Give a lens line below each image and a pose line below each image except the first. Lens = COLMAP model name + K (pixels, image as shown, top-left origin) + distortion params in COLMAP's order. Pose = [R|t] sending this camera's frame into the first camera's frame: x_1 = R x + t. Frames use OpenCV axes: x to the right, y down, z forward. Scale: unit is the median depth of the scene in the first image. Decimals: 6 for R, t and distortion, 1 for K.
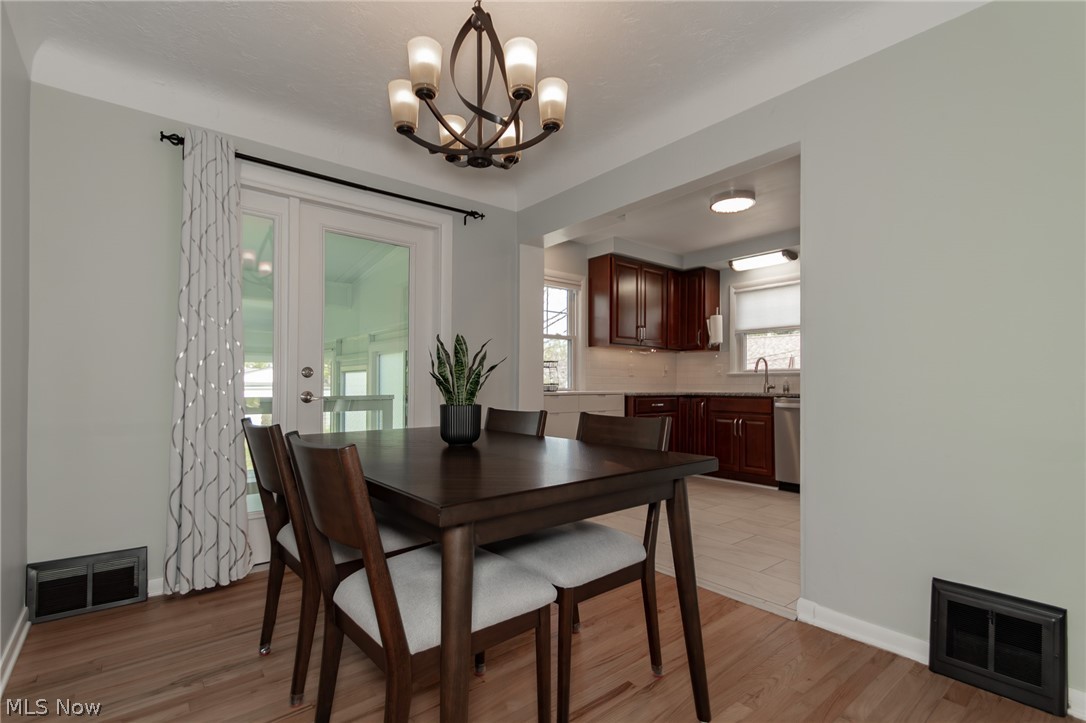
lens RADIAL K [[503.7, 0, 545.0], [0, 503.7, 381.5], [0, 0, 1]] dist [0.011008, -0.000048]
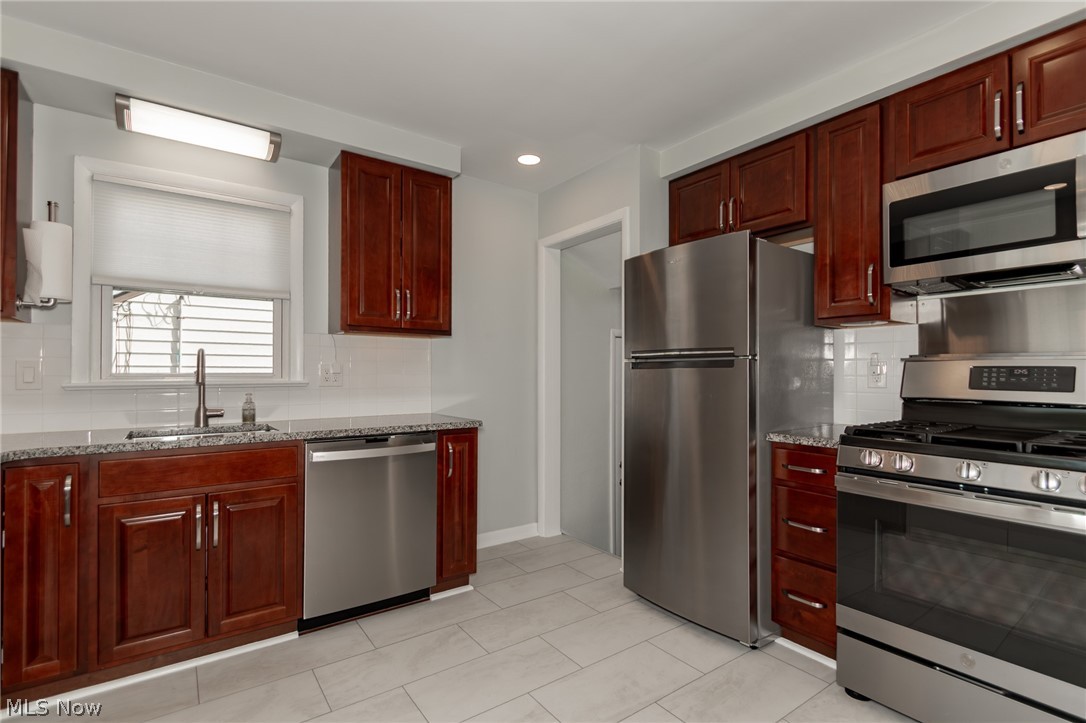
lens RADIAL K [[509.2, 0, 542.8], [0, 509.2, 370.7], [0, 0, 1]] dist [0.000119, -0.001042]
pose [[0.065994, 0.005571, 0.997804, 0.002023], [-0.011160, 0.999926, -0.004844, -0.029352], [-0.997758, -0.010816, 0.066051, 0.652104]]
